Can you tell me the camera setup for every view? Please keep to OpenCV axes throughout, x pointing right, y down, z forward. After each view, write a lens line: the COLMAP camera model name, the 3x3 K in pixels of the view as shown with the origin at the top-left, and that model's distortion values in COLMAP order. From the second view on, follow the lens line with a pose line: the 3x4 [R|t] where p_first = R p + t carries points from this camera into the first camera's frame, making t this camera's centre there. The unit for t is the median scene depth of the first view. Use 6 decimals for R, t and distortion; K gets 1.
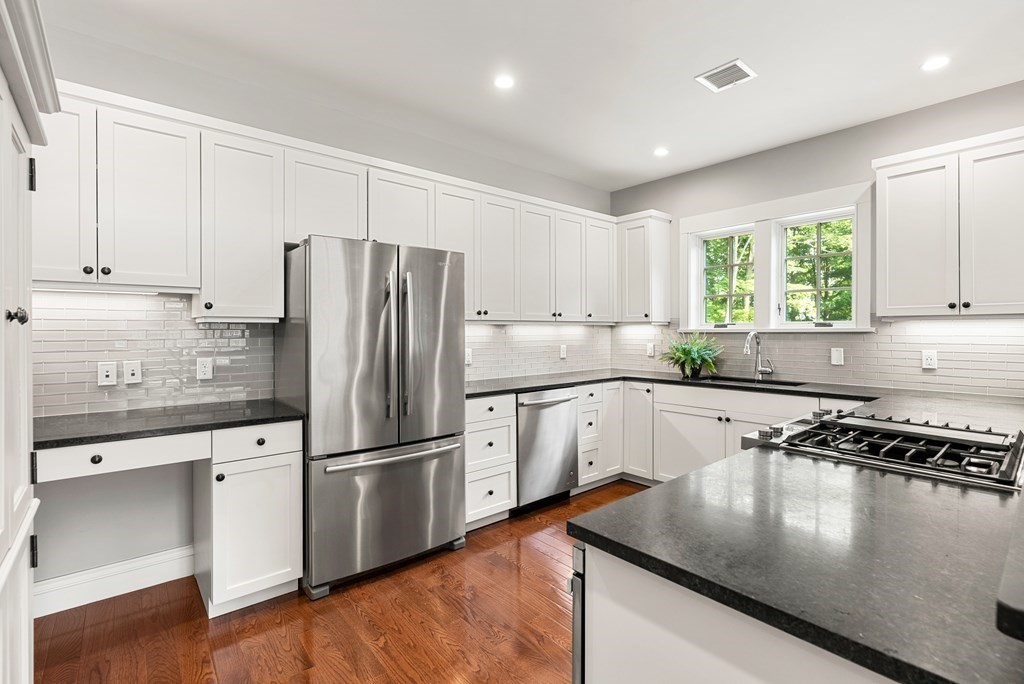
lens RADIAL K [[470.9, 0, 512.1], [0, 470.9, 333.2], [0, 0, 1]] dist [-0.004879, 0.000483]
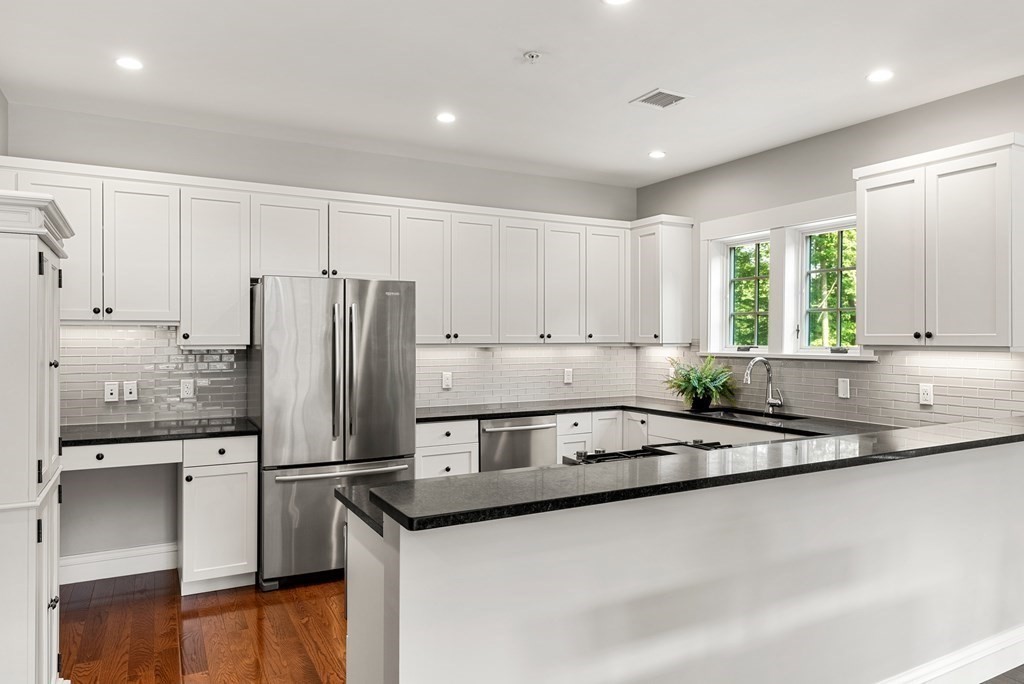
lens RADIAL K [[672.0, 0, 512.0], [0, 672.0, 342.0], [0, 0, 1]] dist [0.004197, -0.003269]
pose [[0.979557, 0.005526, -0.201093, 0.409853], [-0.005190, 0.999984, 0.002203, -0.042443], [0.201102, -0.001114, 0.979570, -0.405220]]
